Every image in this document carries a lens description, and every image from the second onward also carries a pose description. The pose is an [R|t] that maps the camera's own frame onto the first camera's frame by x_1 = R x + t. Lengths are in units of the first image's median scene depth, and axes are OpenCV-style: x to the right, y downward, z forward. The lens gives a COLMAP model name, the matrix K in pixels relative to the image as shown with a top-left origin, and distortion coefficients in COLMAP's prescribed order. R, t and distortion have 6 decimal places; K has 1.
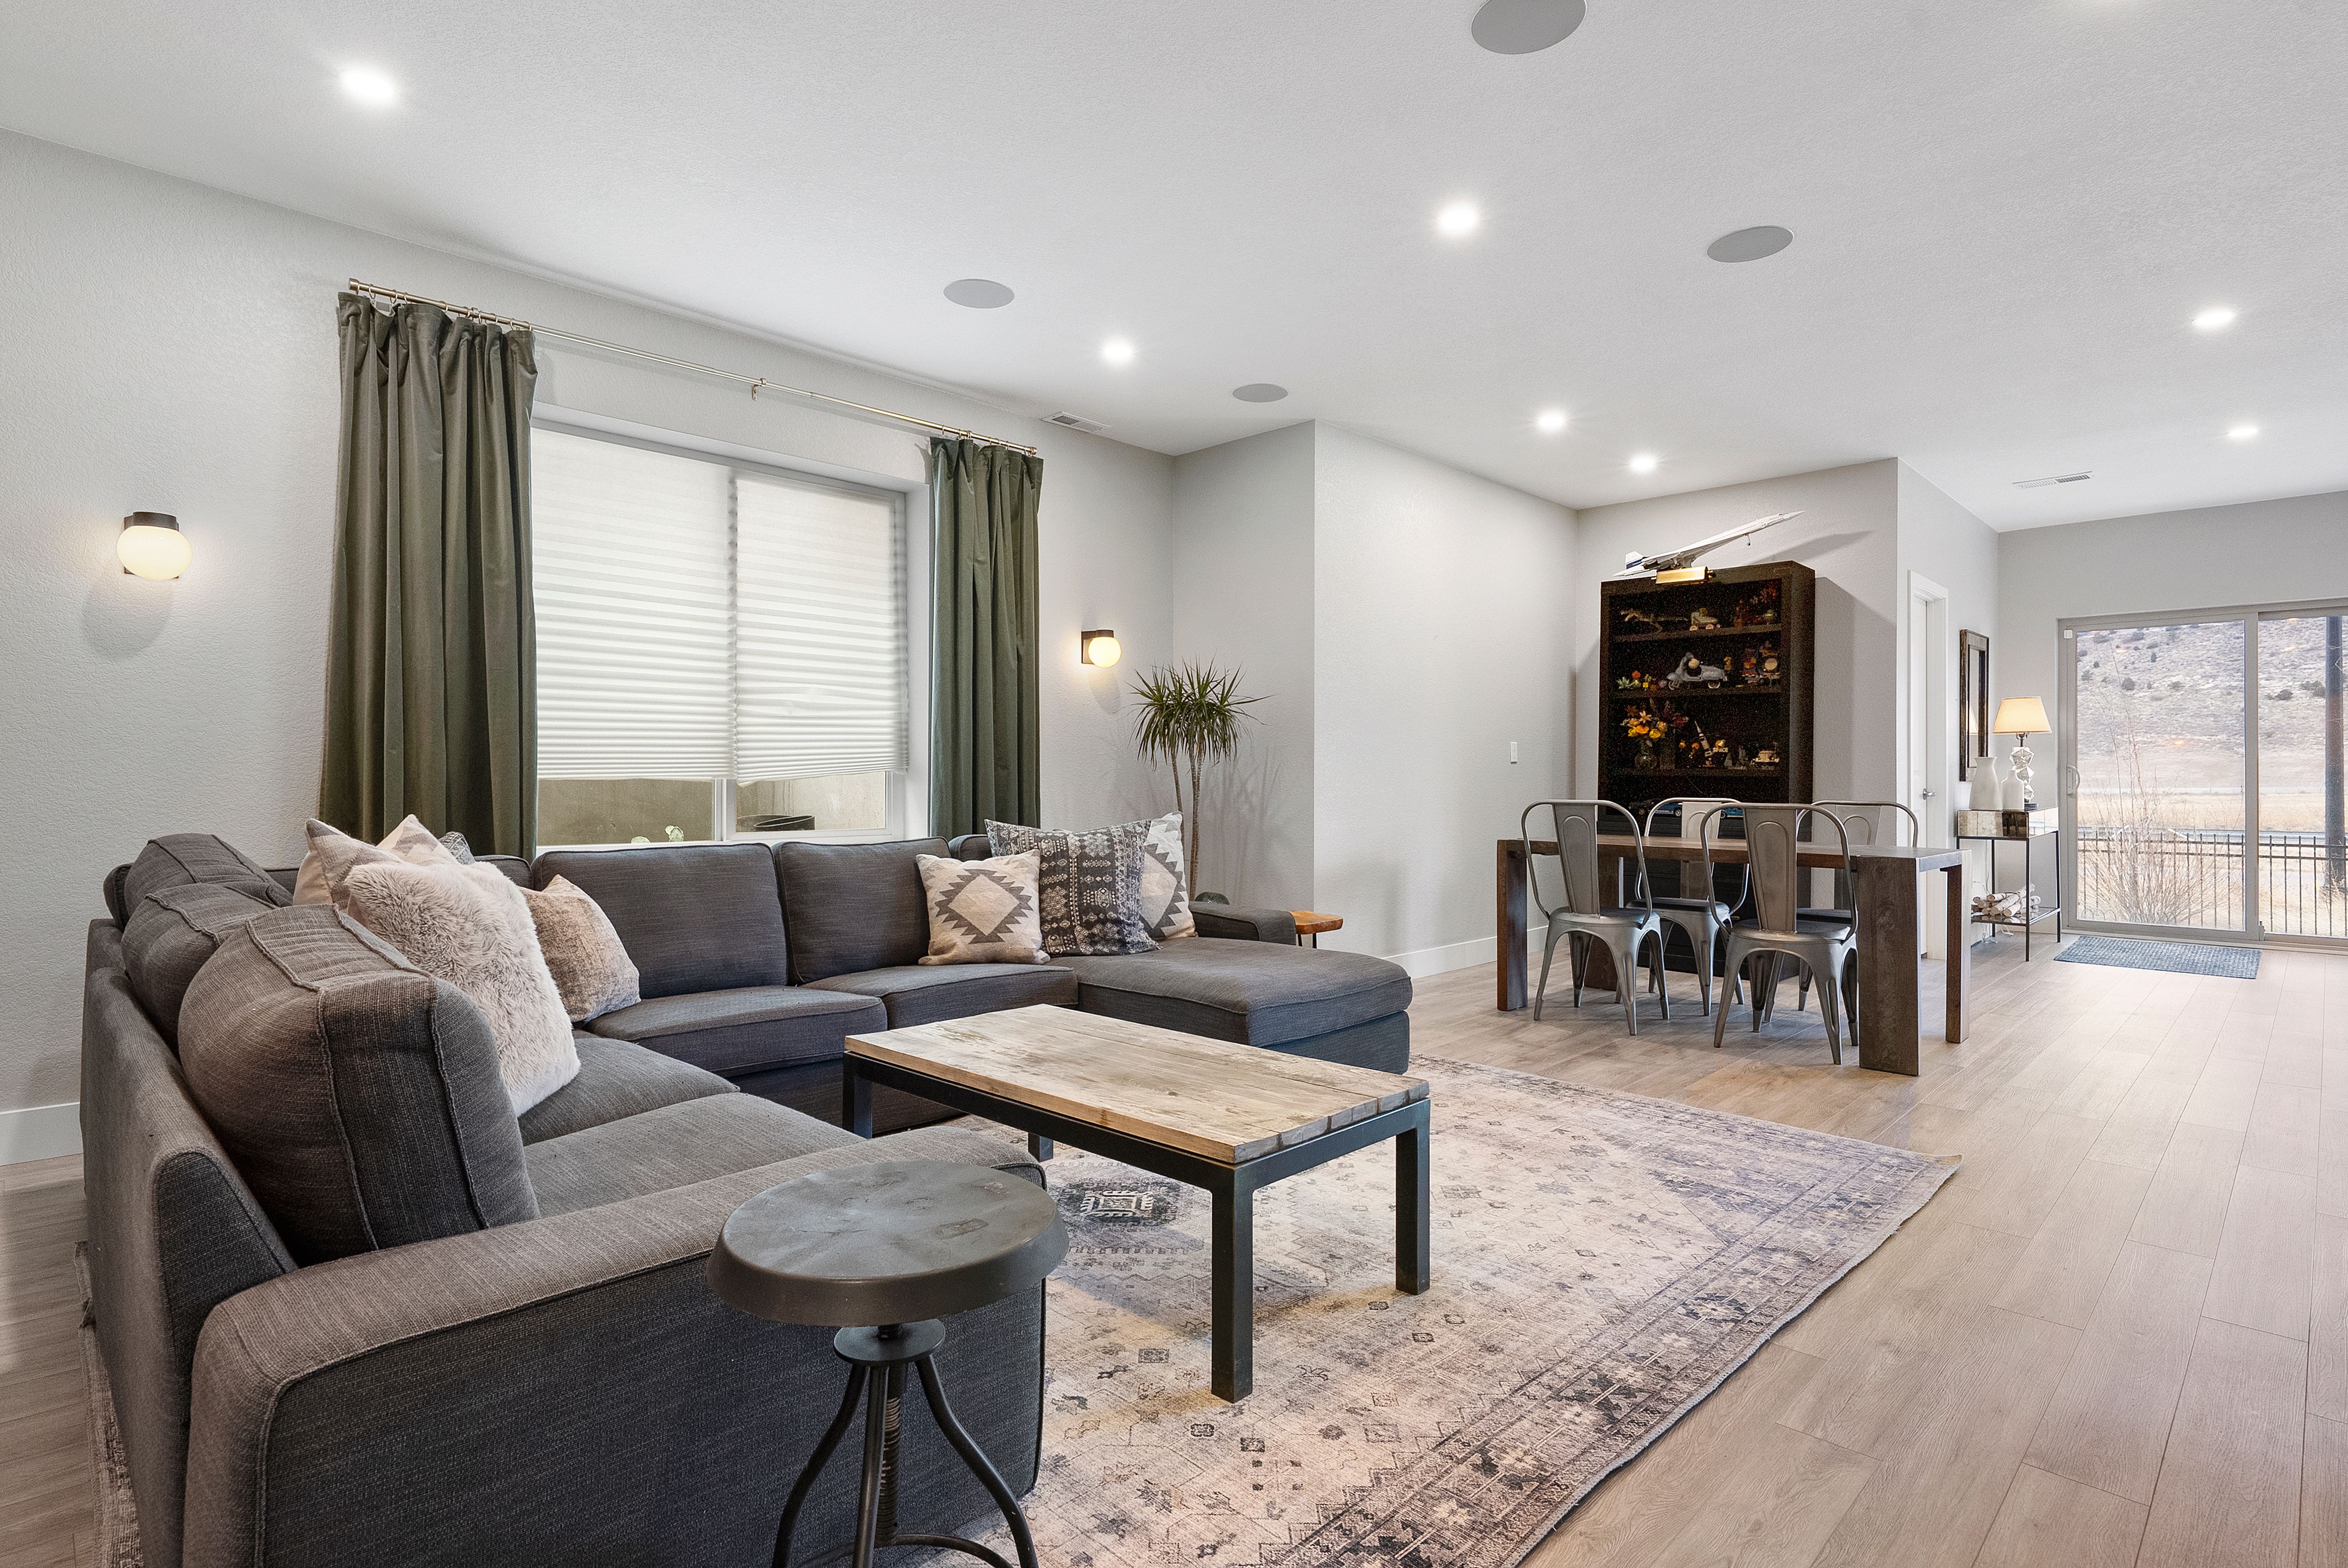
lens RADIAL K [[1179.4, 0, 1173.8], [0, 1179.4, 775.1], [0, 0, 1]] dist [0.000551, -0.000005]
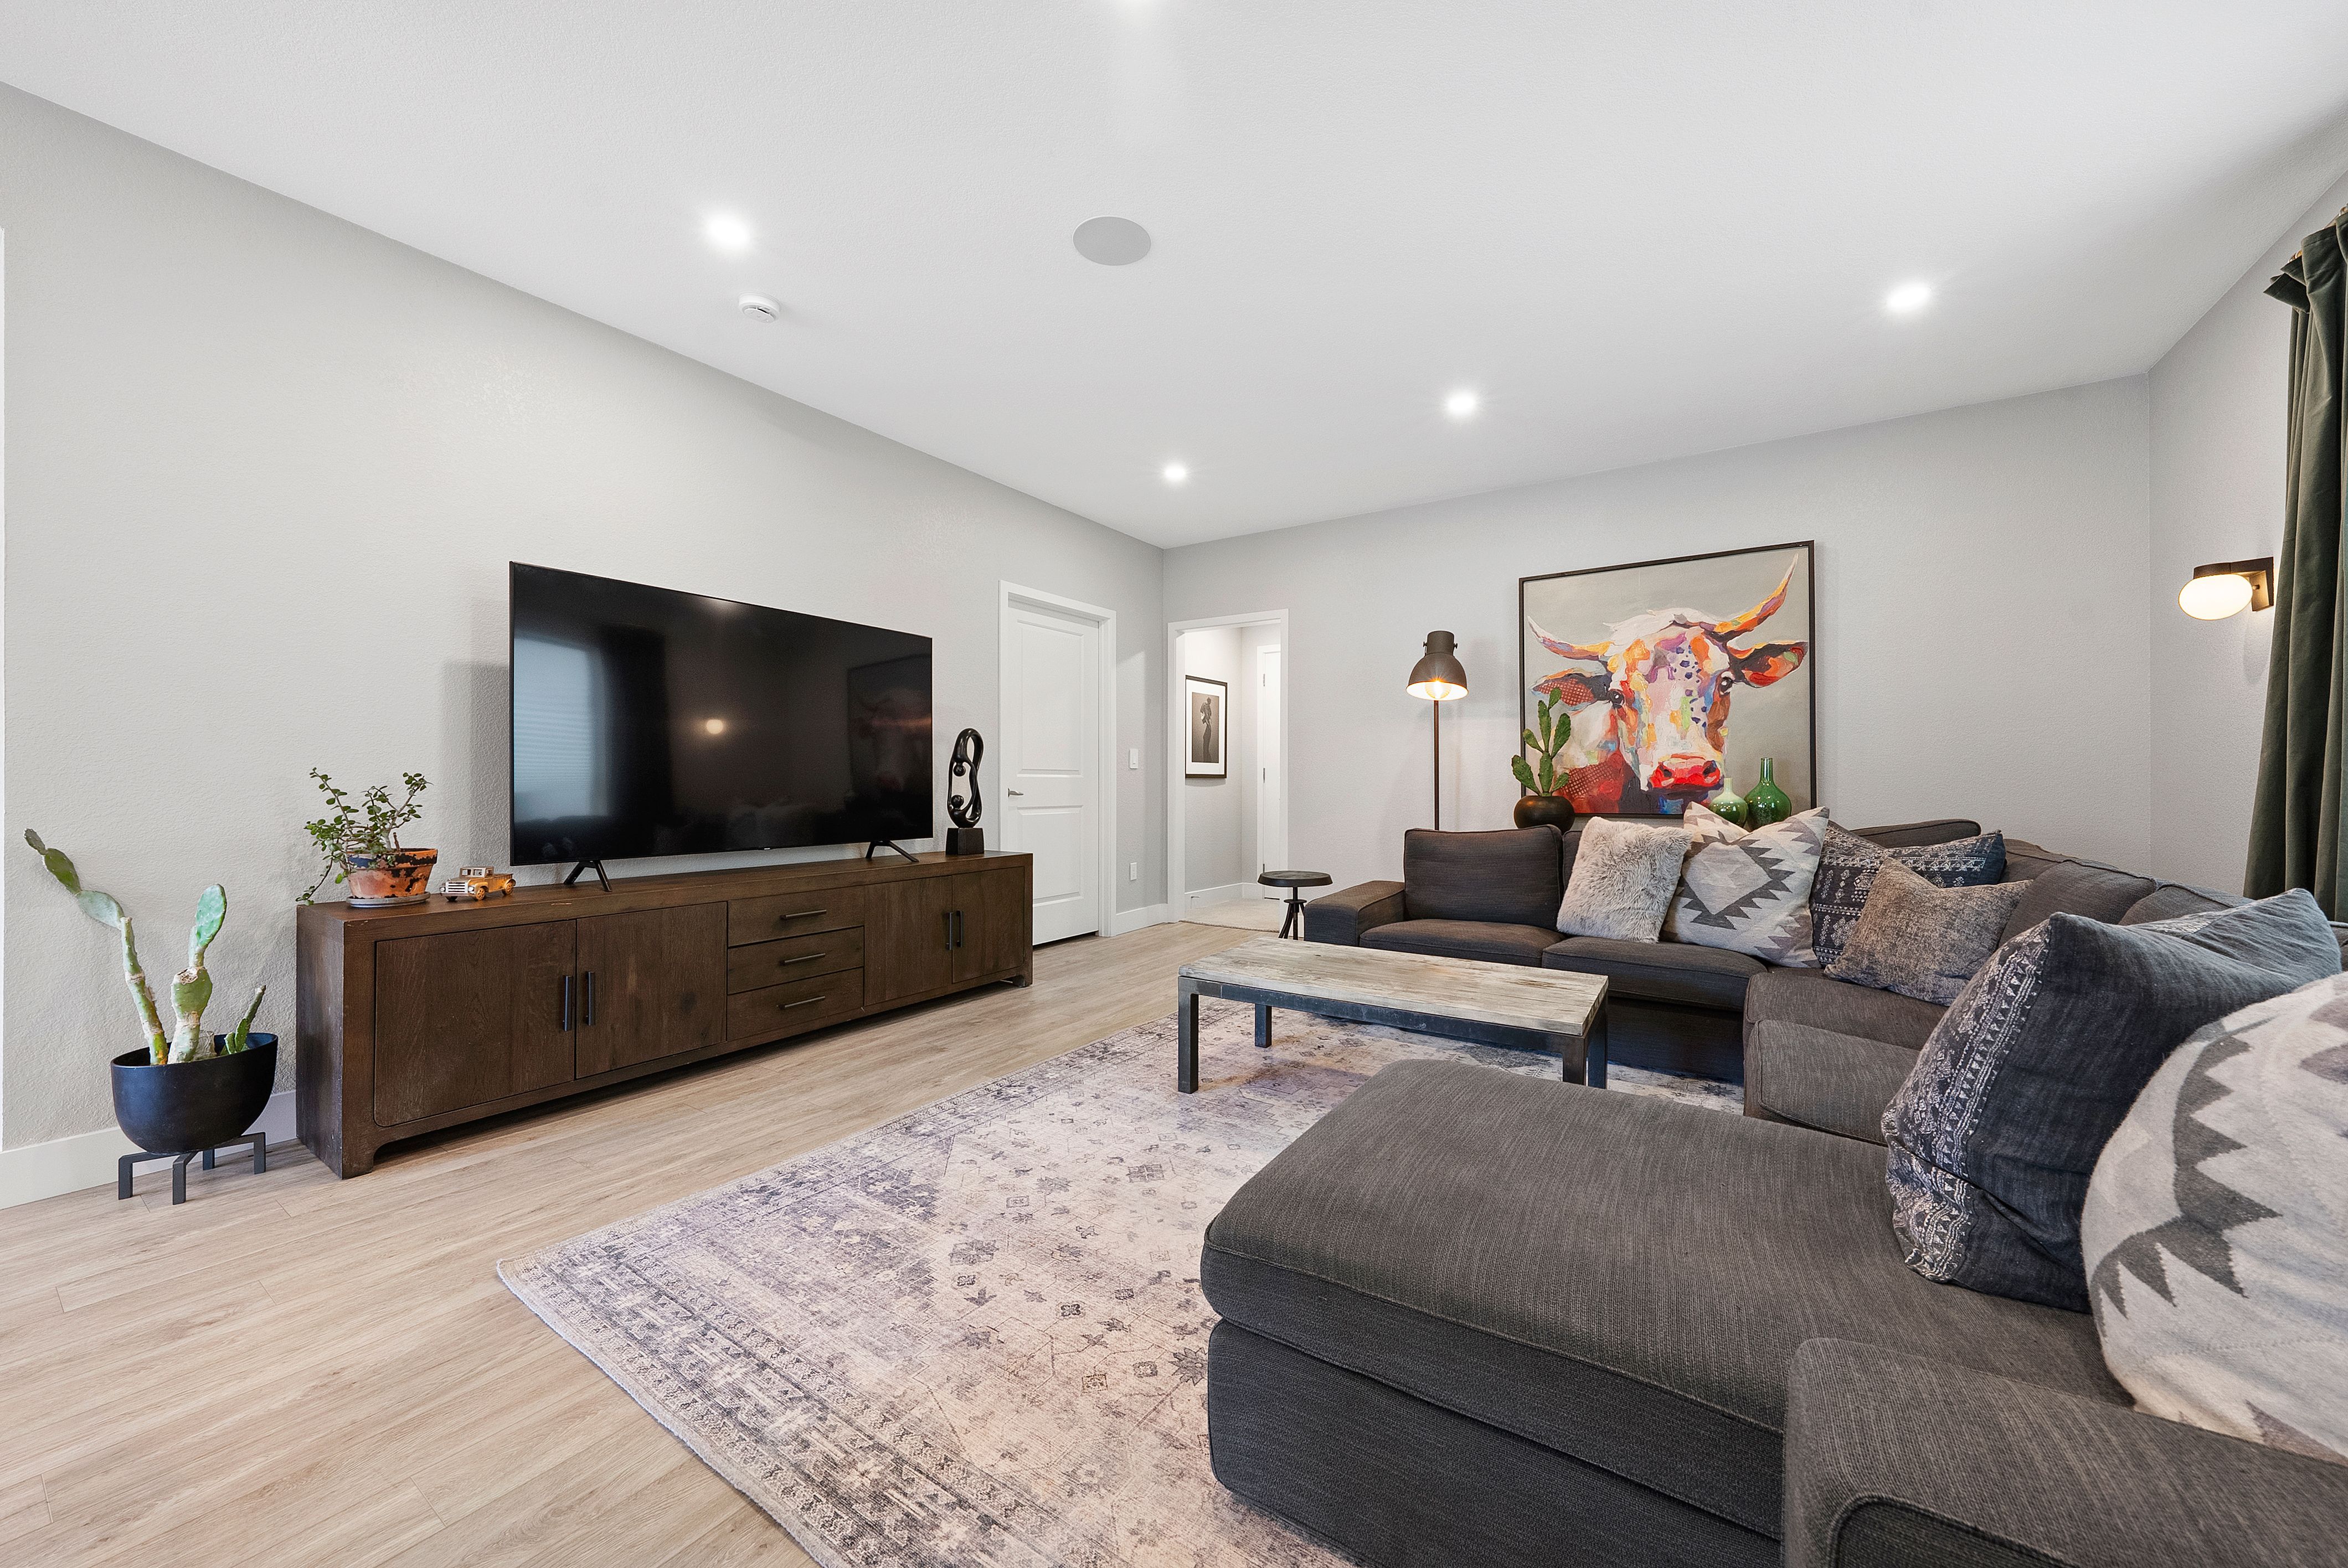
lens RADIAL K [[851.2, 0, 1173.8], [0, 851.2, 785.2], [0, 0, 1]] dist [0.001256, 0.000090]
pose [[-0.981423, -0.005323, -0.191781, 0.079761], [-0.005754, 0.999982, 0.001690, 0.001475], [0.191769, 0.002762, -0.981436, 0.380785]]
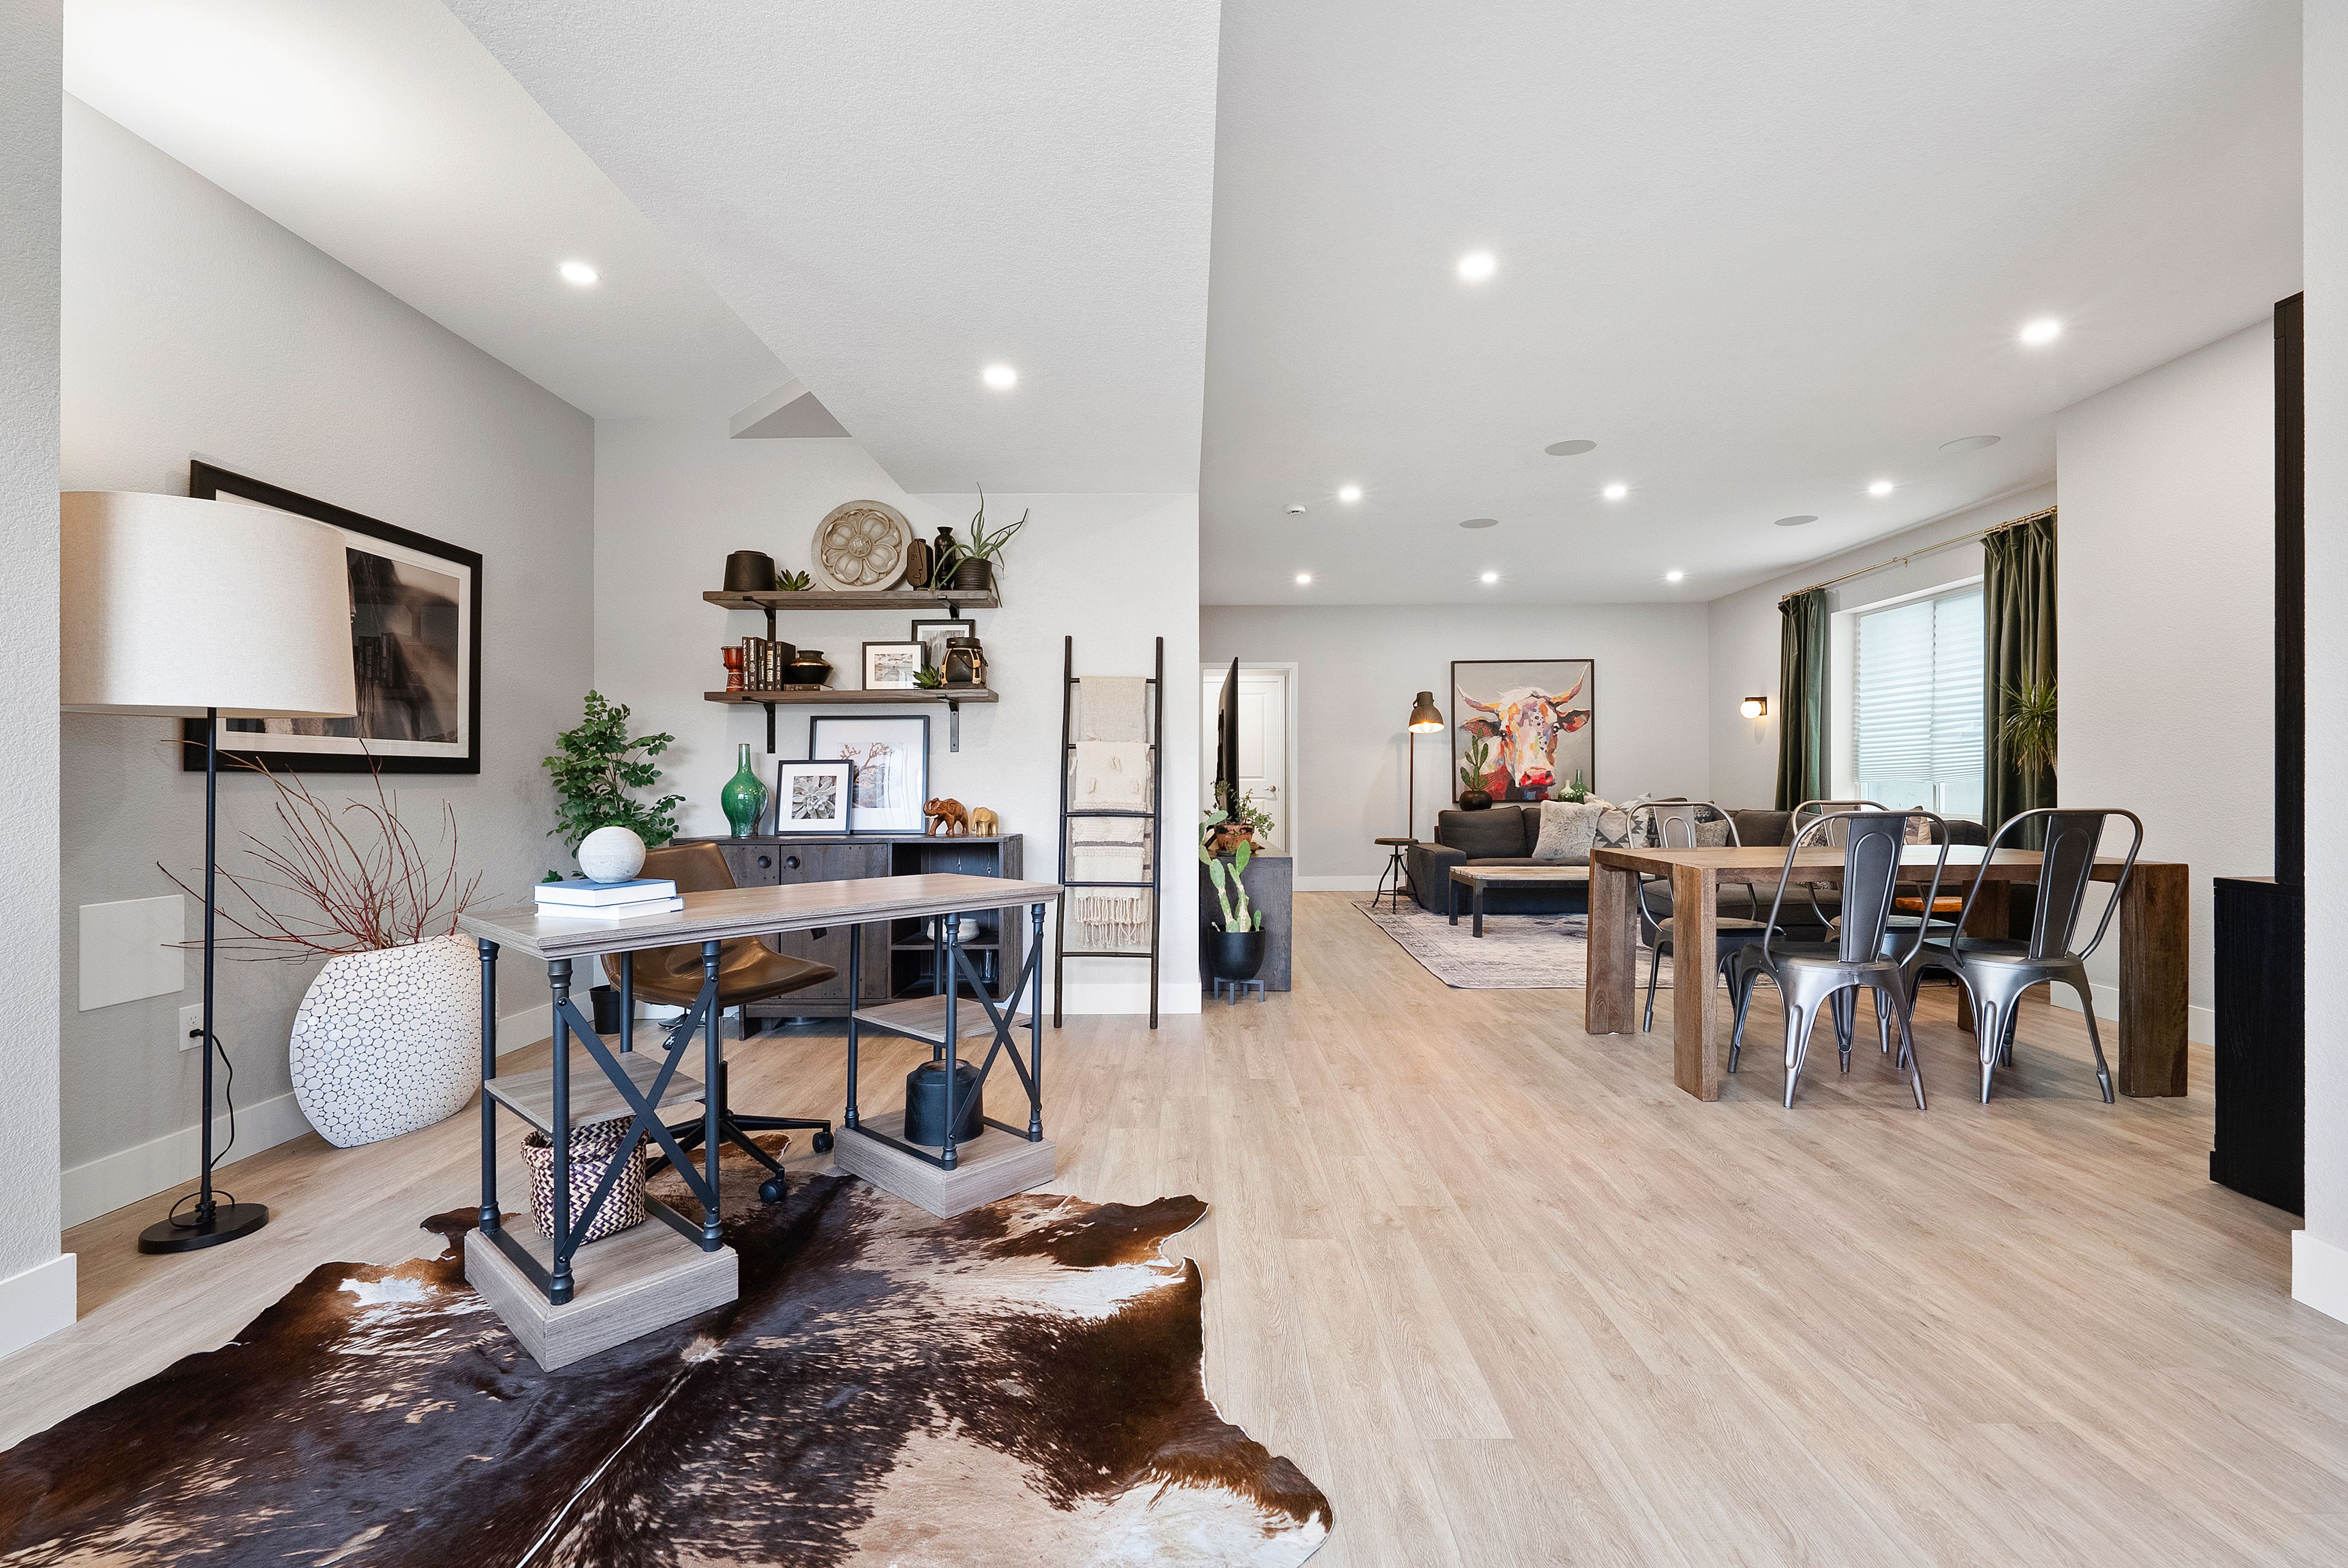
lens RADIAL K [[1008.4, 0, 1176.5], [0, 1008.4, 784.5], [0, 0, 1]] dist [-0.001486, -0.000084]
pose [[-0.730079, -0.000844, -0.683363, 0.473199], [0.001927, 0.999993, -0.003294, 0.003054], [0.683361, -0.003722, -0.730072, 0.439160]]
